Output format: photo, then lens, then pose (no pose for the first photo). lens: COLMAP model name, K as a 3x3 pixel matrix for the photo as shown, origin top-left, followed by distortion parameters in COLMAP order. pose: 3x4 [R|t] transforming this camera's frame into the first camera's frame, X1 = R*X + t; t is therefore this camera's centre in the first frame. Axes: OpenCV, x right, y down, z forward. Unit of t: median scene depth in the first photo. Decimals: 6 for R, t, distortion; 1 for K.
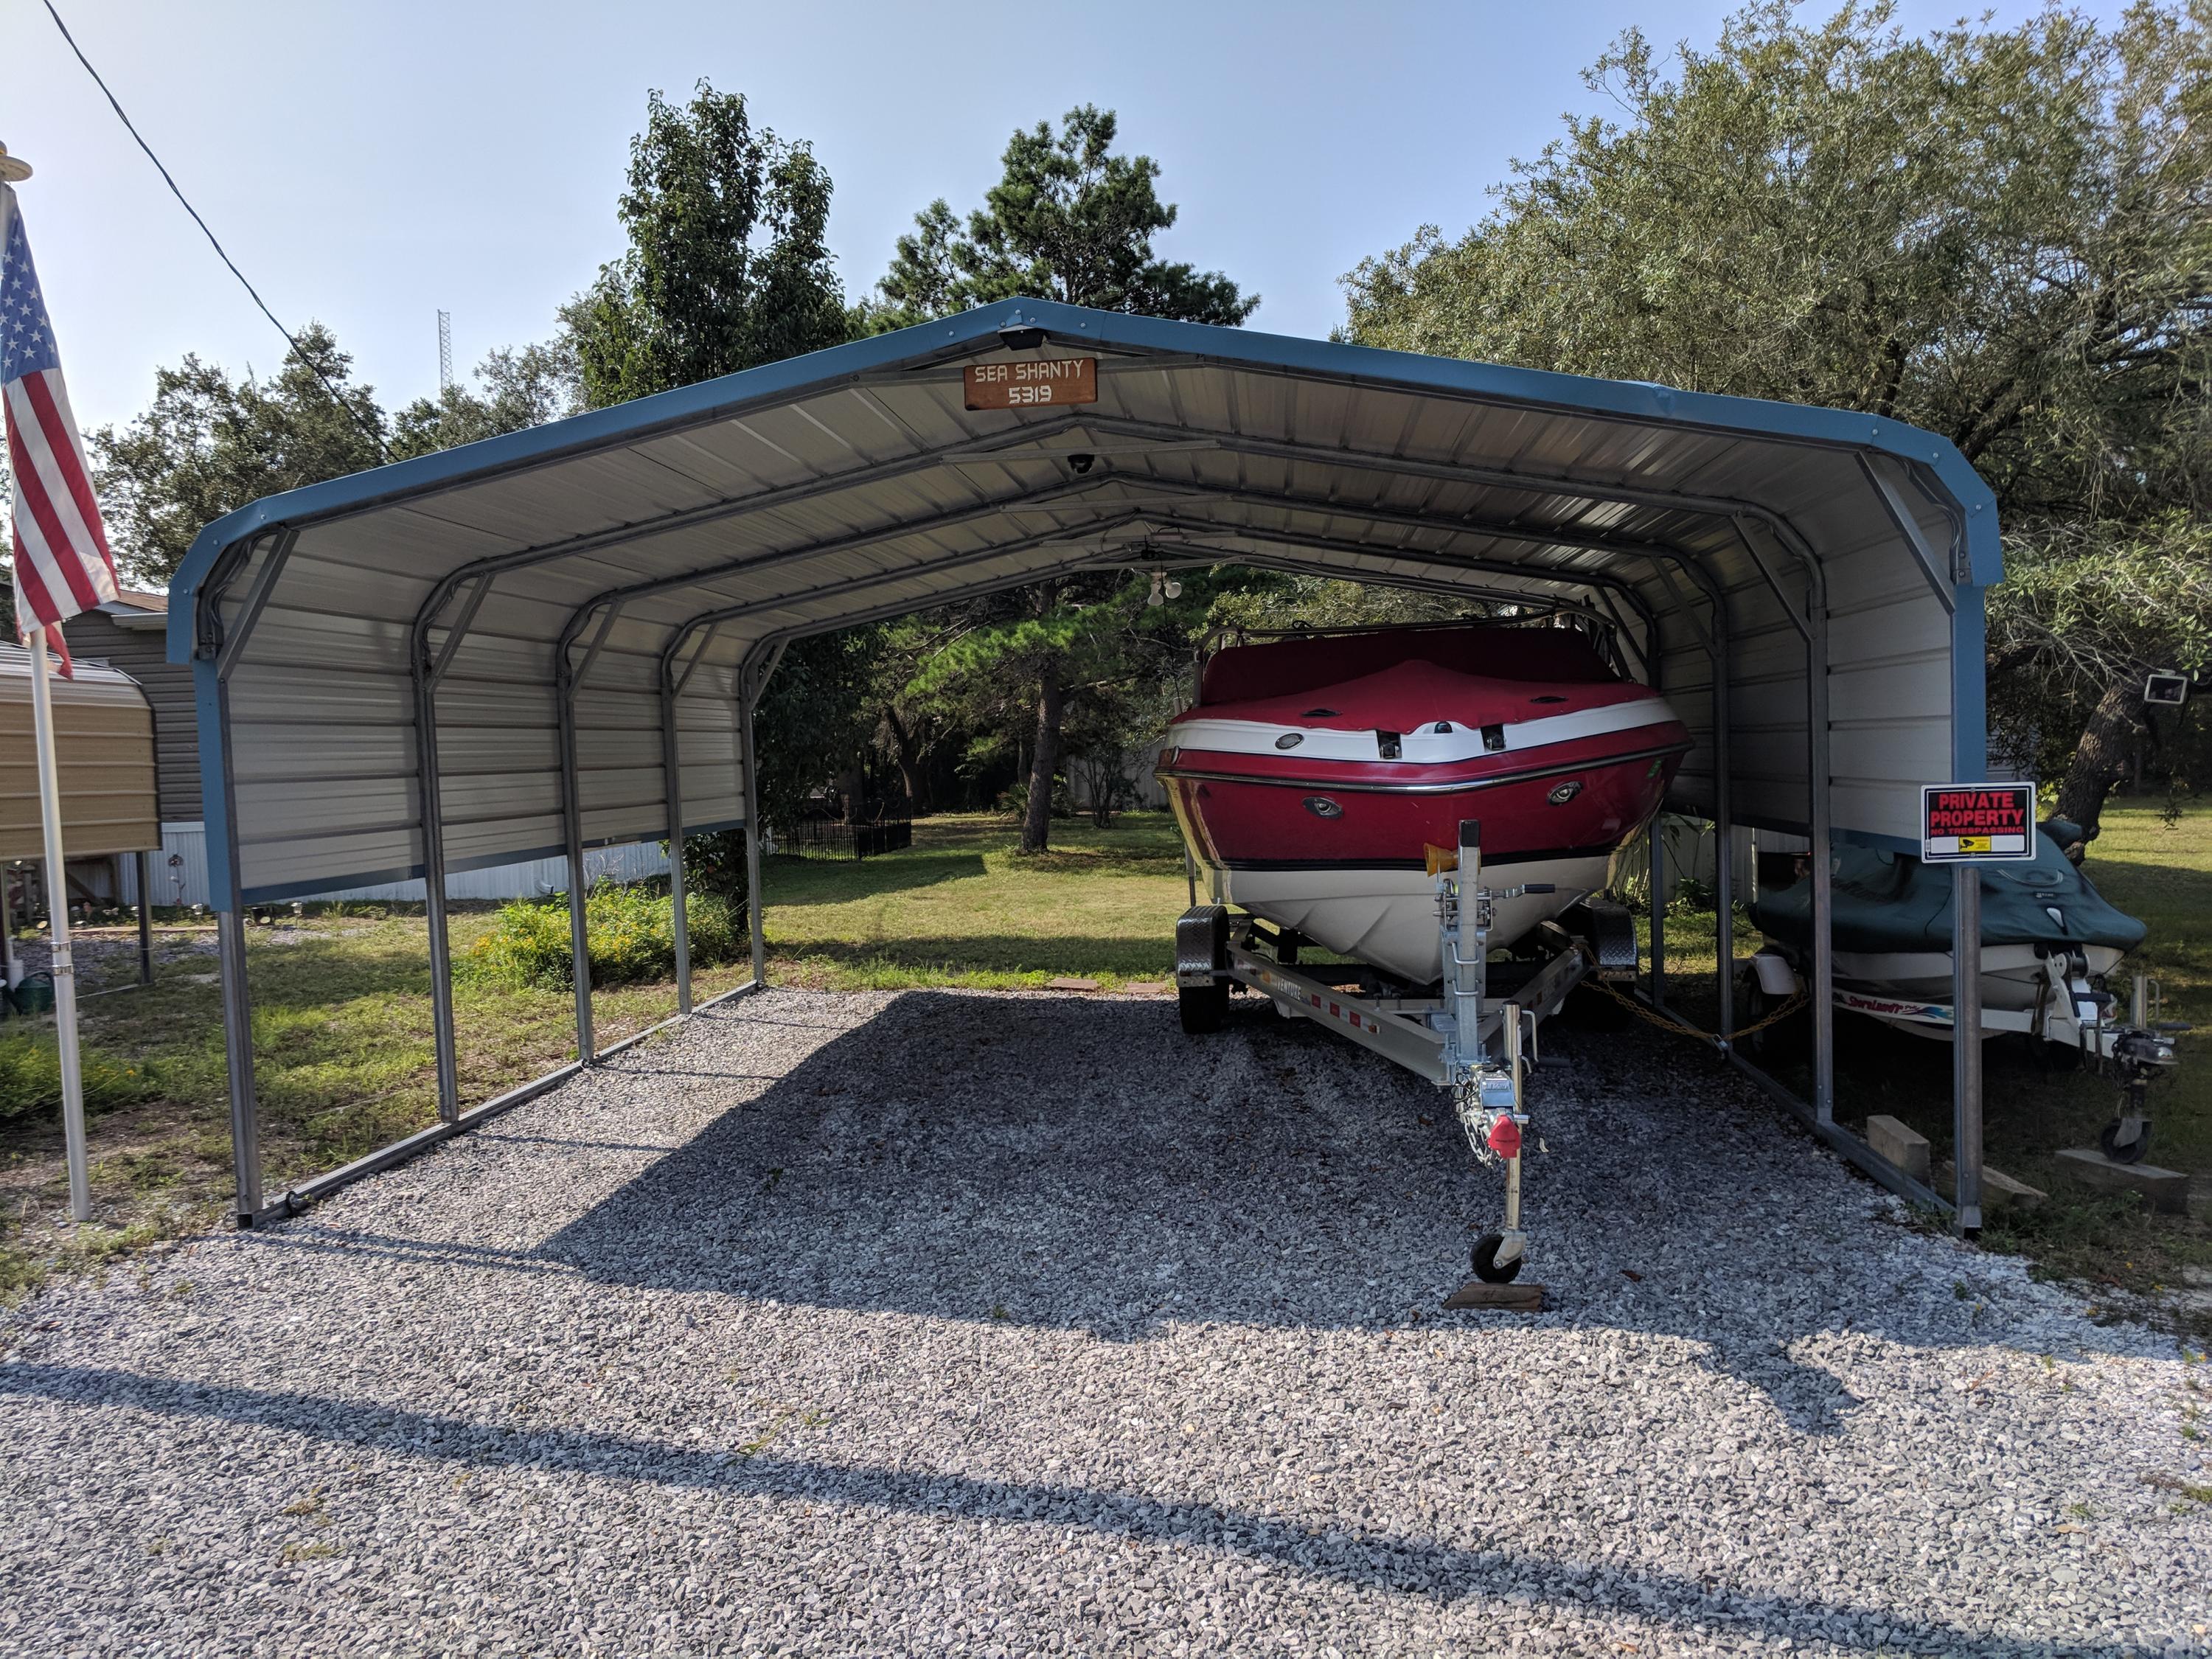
lens RADIAL K [[1645.7, 0, 1116.6], [0, 1645.7, 822.8], [0, 0, 1]] dist [0.007463, -0.005959]
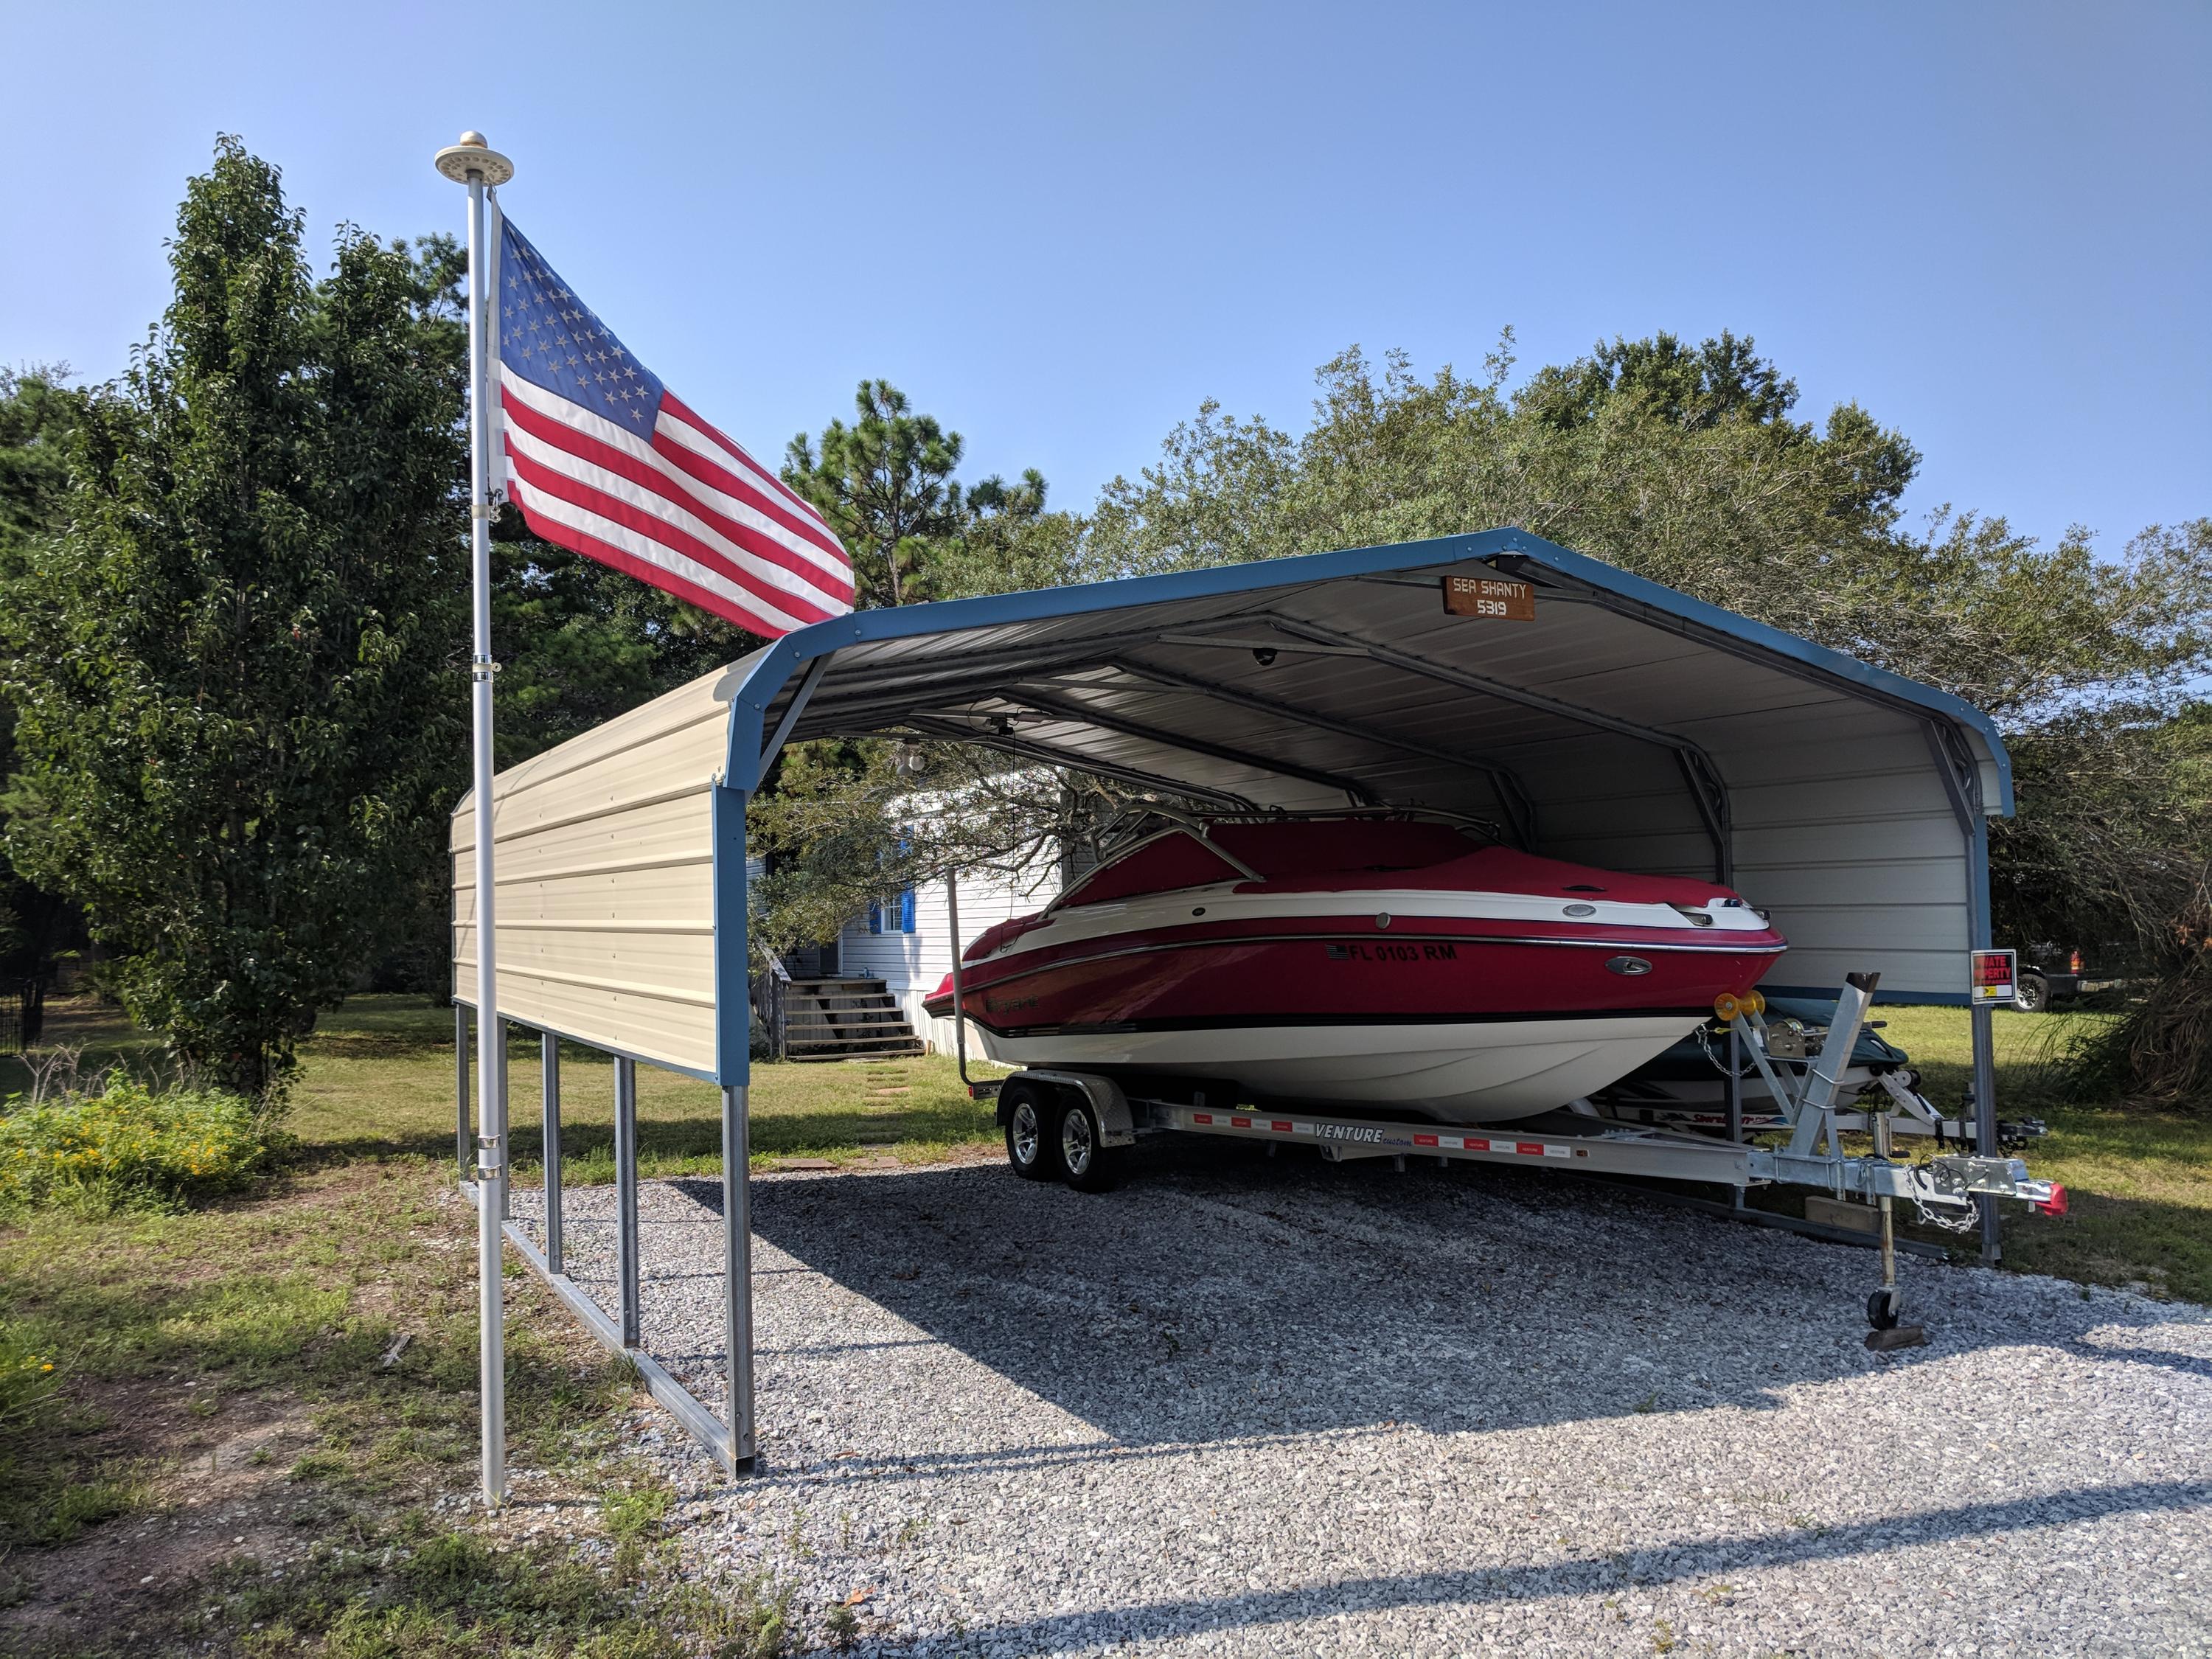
lens RADIAL K [[1645.7, 0, 1116.6], [0, 1645.7, 822.8], [0, 0, 1]] dist [0.007463, -0.005959]
pose [[0.826731, 0.052060, 0.560184, -0.895313], [0.011011, 0.994021, -0.108629, 0.014615], [-0.562490, 0.095975, 0.821215, 0.201966]]
